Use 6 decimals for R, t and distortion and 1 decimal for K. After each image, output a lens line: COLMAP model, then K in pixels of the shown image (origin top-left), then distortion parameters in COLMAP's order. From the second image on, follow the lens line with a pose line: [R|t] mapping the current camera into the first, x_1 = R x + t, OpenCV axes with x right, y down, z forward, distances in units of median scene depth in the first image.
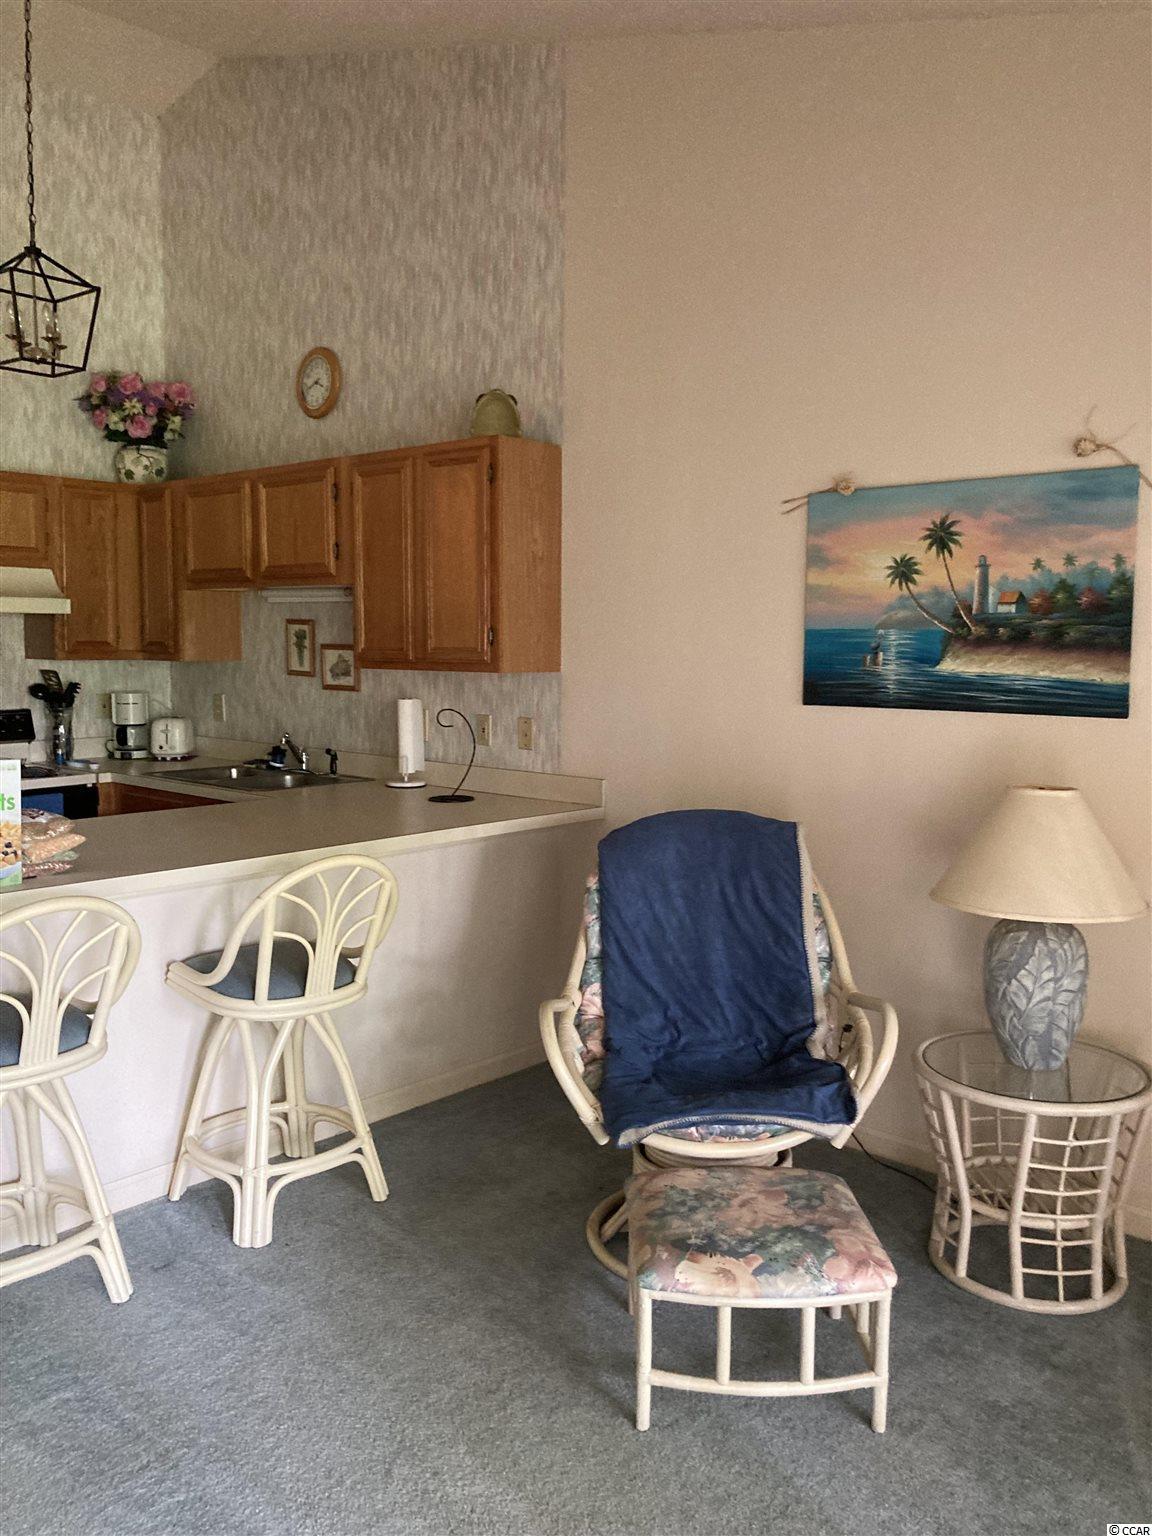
lens RADIAL K [[1253.8, 0, 578.5], [0, 1253.8, 765.8], [0, 0, 1]] dist [-0.000442, 0.003236]
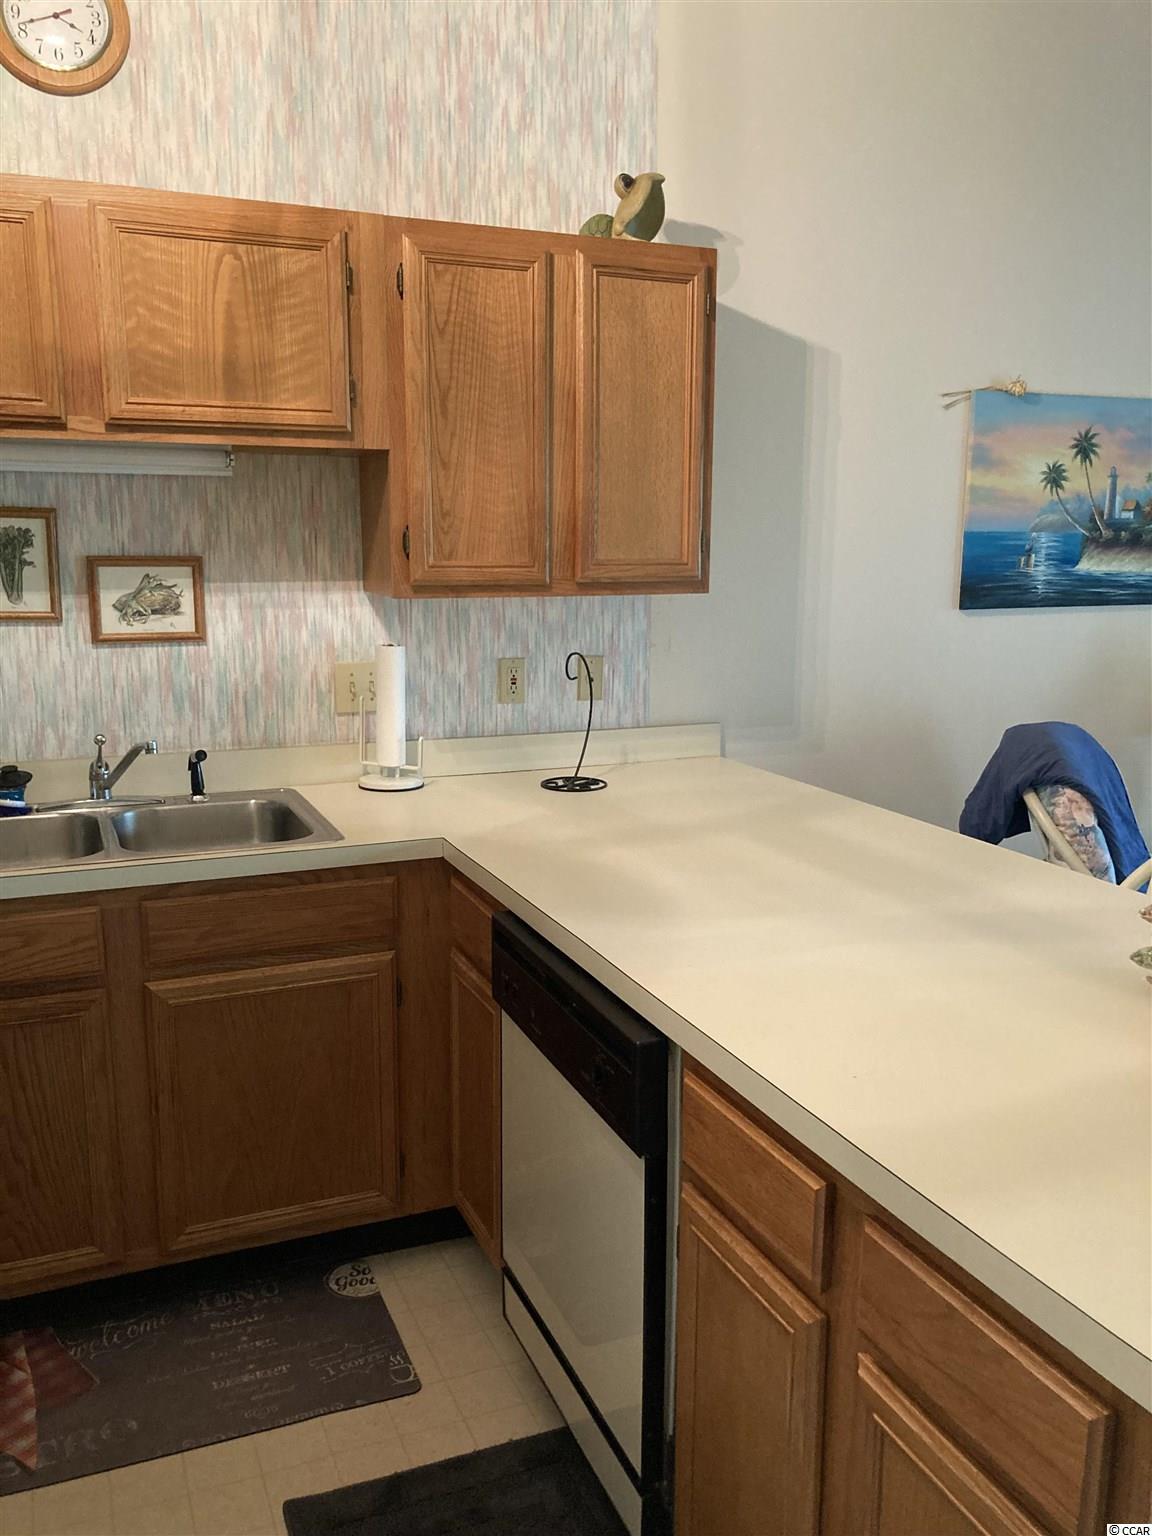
lens RADIAL K [[1253.8, 0, 576.7], [0, 1253.8, 768.1], [0, 0, 1]] dist [-0.000442, 0.003236]
pose [[0.422170, -0.171975, 0.890054, -0.904289], [0.089732, 0.984946, 0.147748, -0.106071], [-0.902064, 0.017491, 0.431247, 0.916105]]
